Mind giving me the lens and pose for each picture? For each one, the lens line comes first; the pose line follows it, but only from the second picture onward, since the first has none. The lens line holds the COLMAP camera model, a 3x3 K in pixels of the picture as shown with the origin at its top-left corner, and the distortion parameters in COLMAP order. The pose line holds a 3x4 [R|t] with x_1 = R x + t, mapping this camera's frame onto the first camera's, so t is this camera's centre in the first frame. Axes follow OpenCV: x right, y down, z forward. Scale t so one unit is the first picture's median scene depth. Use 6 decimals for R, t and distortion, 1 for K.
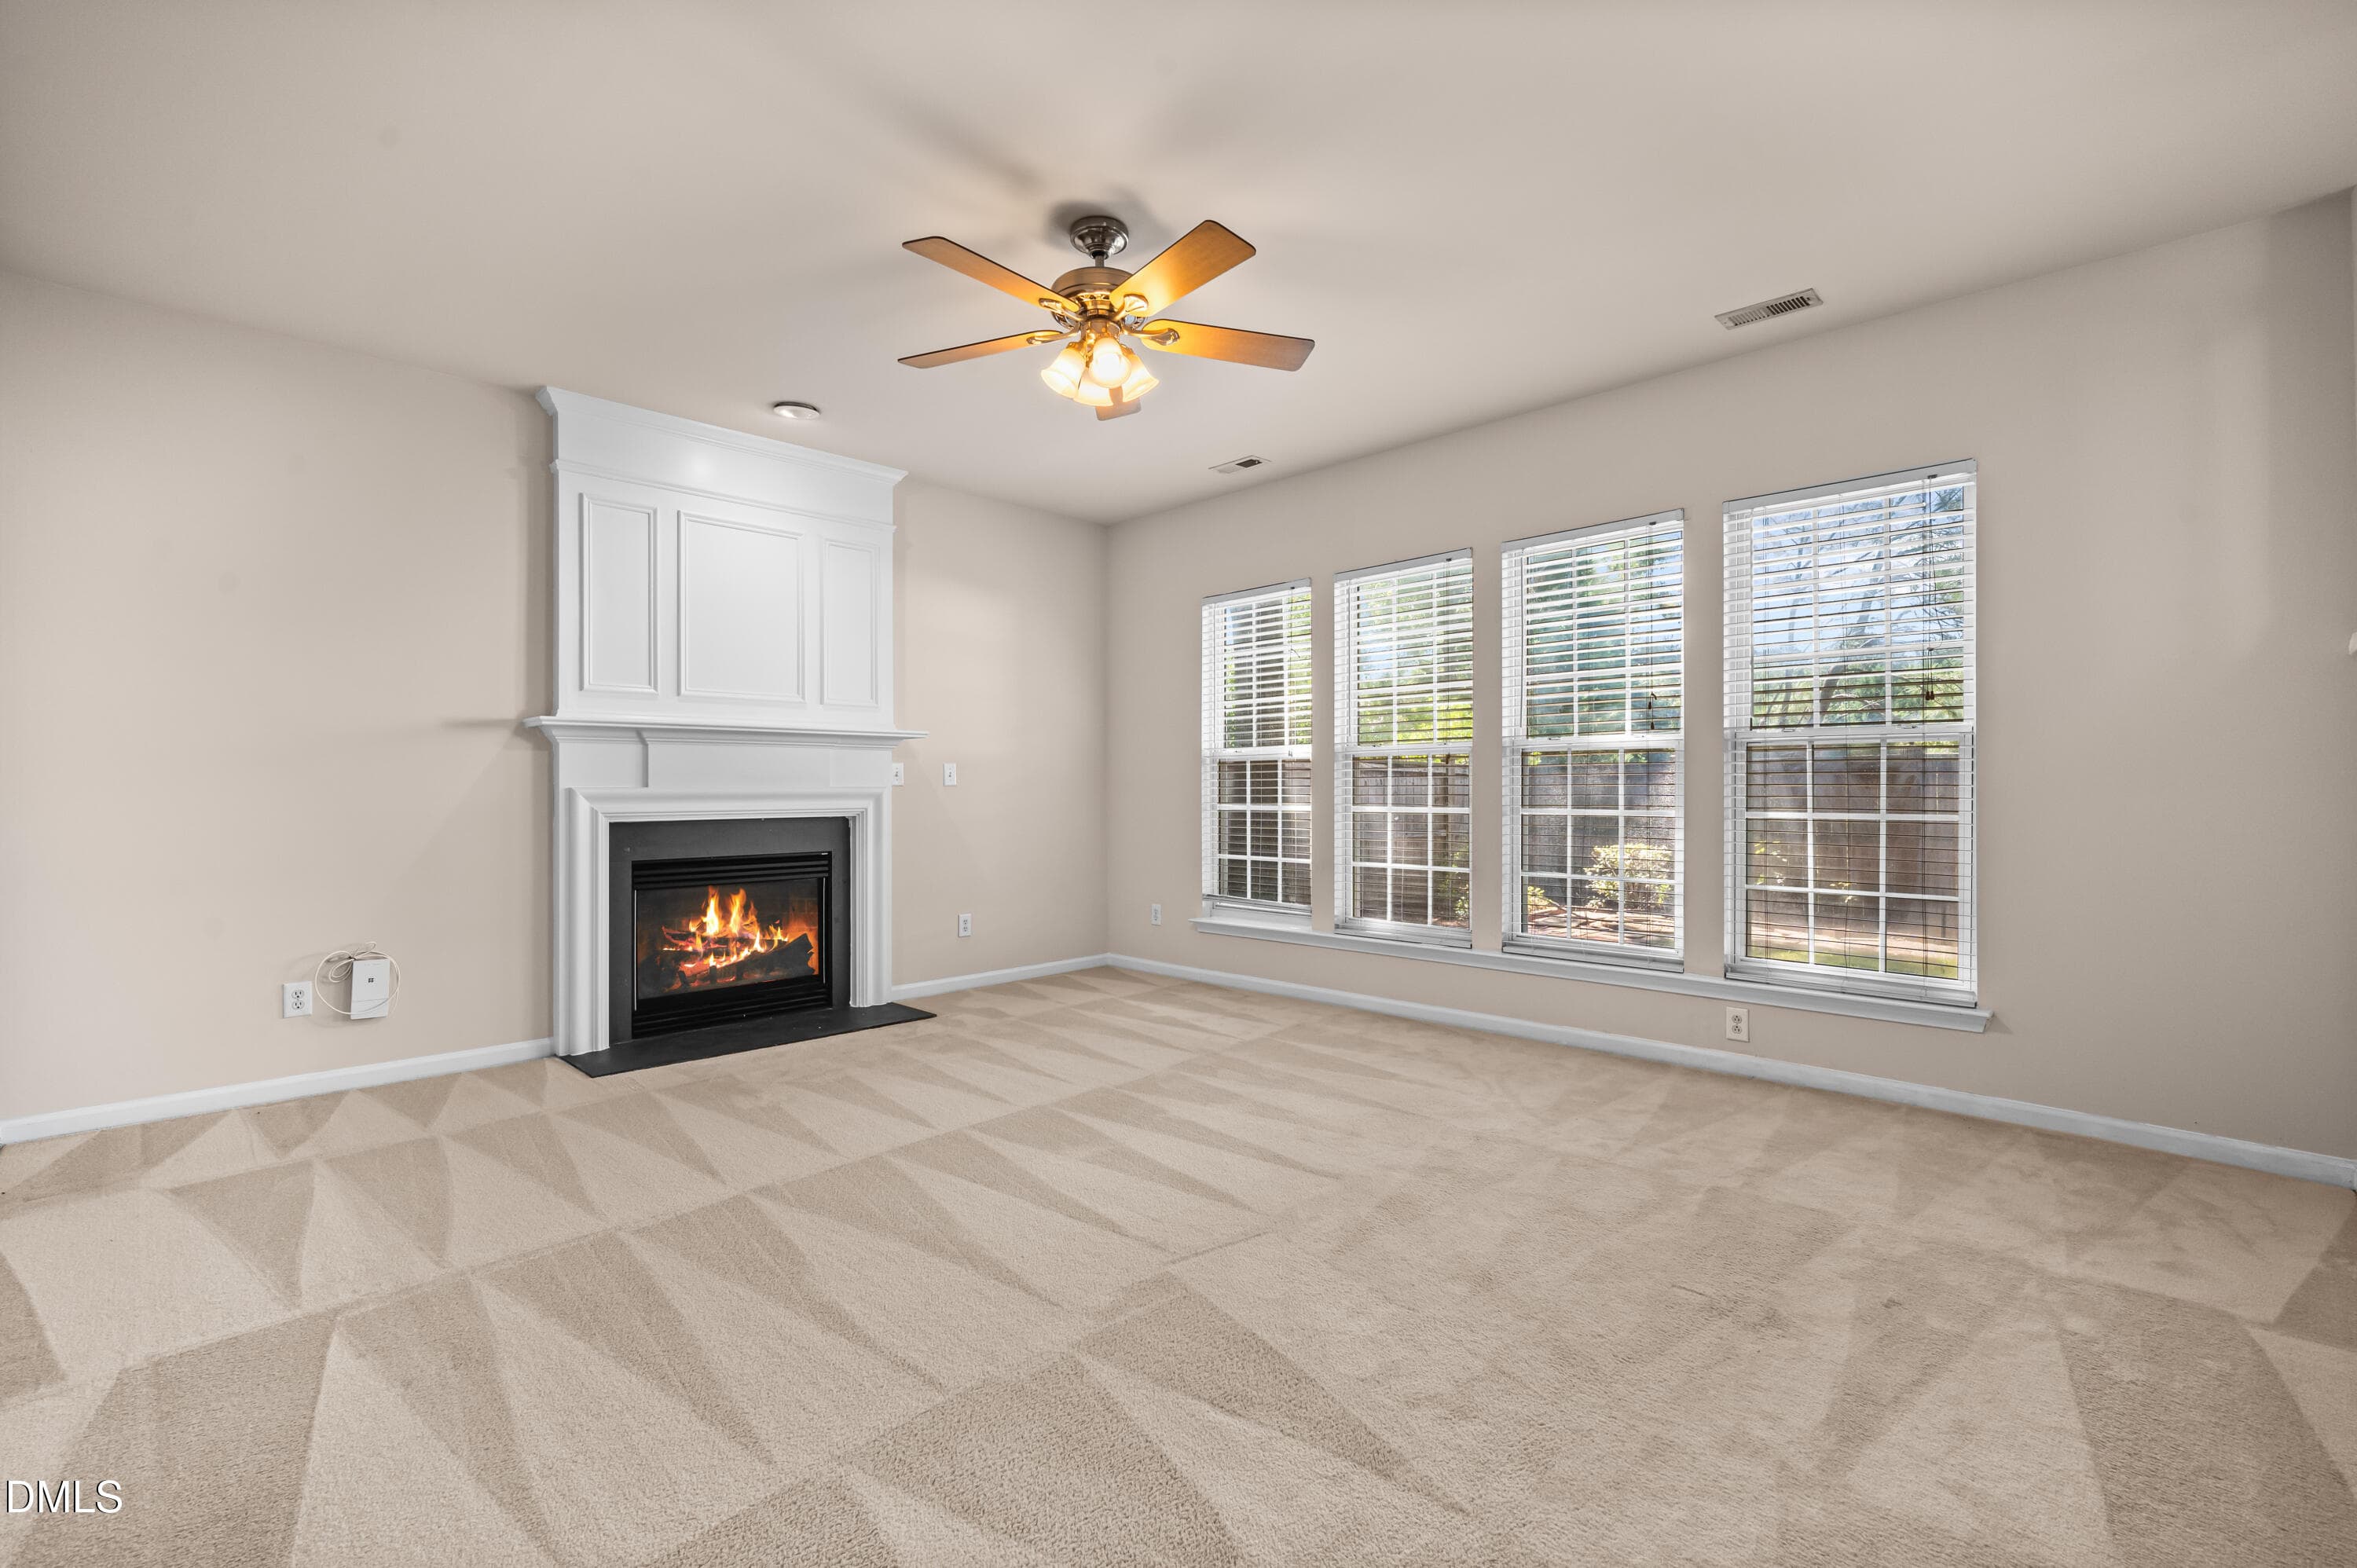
lens RADIAL K [[1034.8, 0, 1178.5], [0, 1034.8, 784.0], [0, 0, 1]] dist [-0.000345, 0.000177]
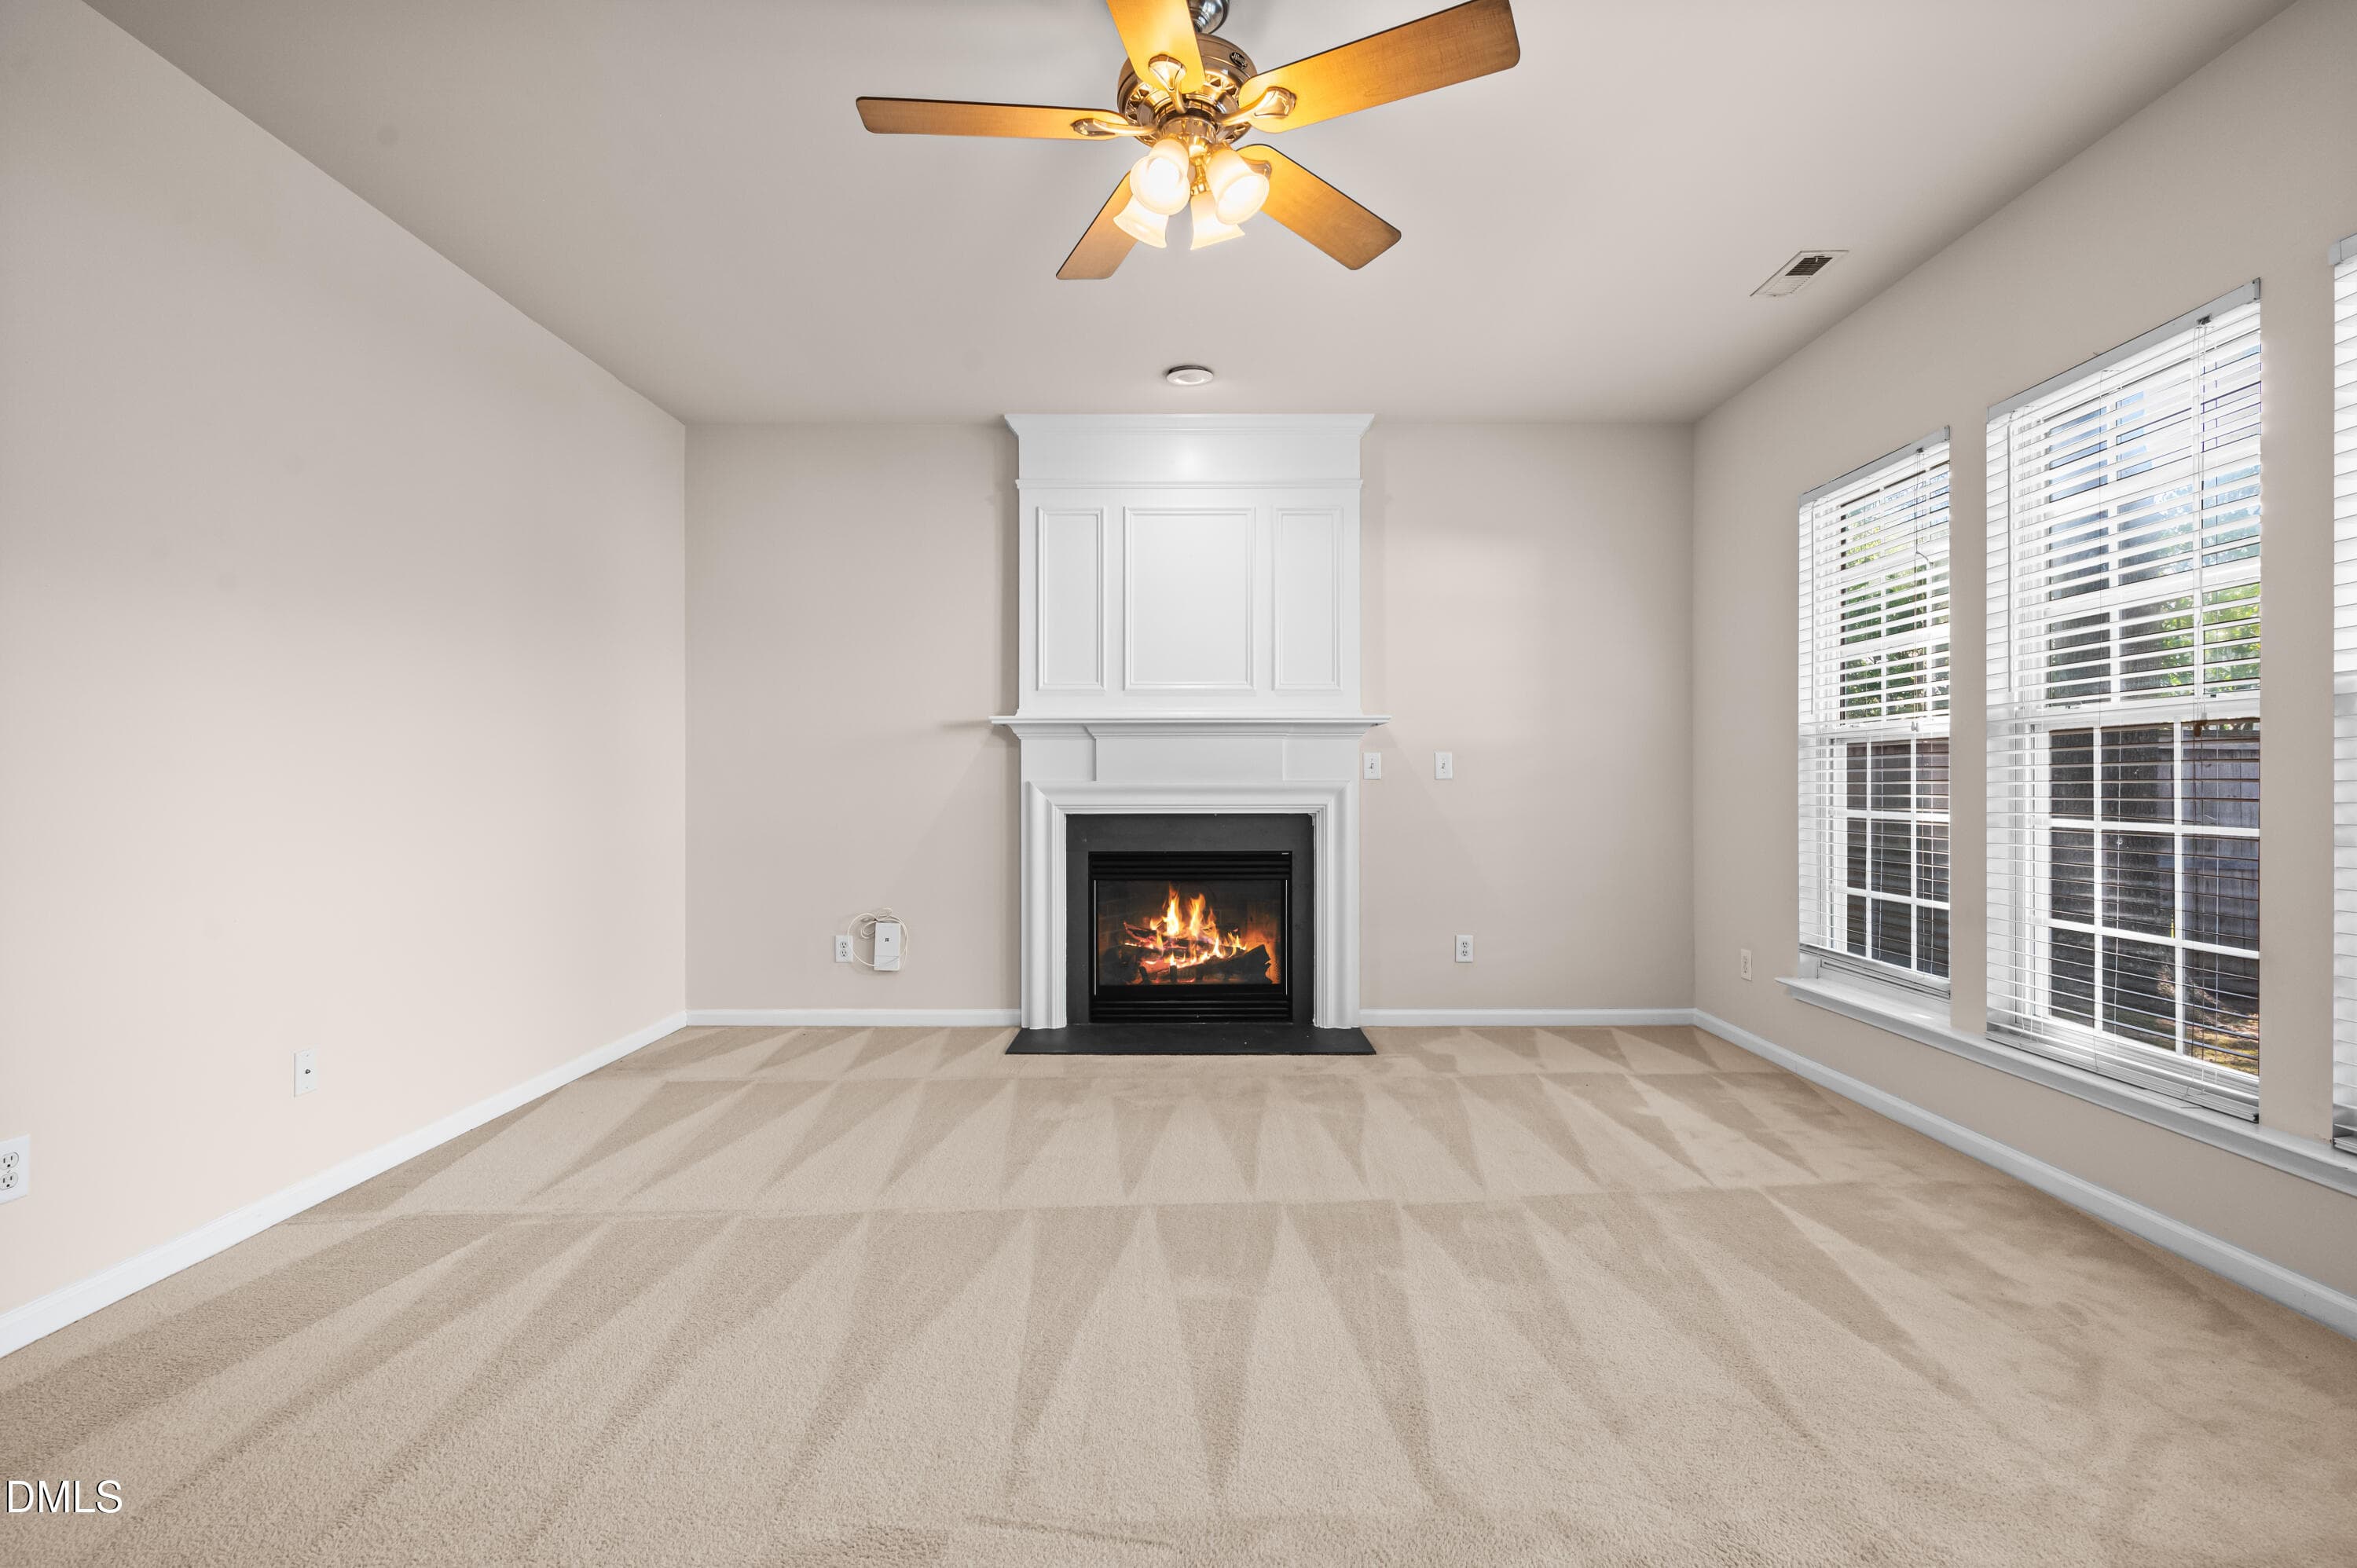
lens RADIAL K [[1043.2, 0, 1185.4], [0, 1043.2, 777.5], [0, 0, 1]] dist [0.000543, 0.000217]
pose [[0.711092, 0.000095, -0.703099, 0.280679], [0.000792, 0.999999, 0.000936, -0.000711], [0.703098, -0.001222, 0.711091, 0.324954]]
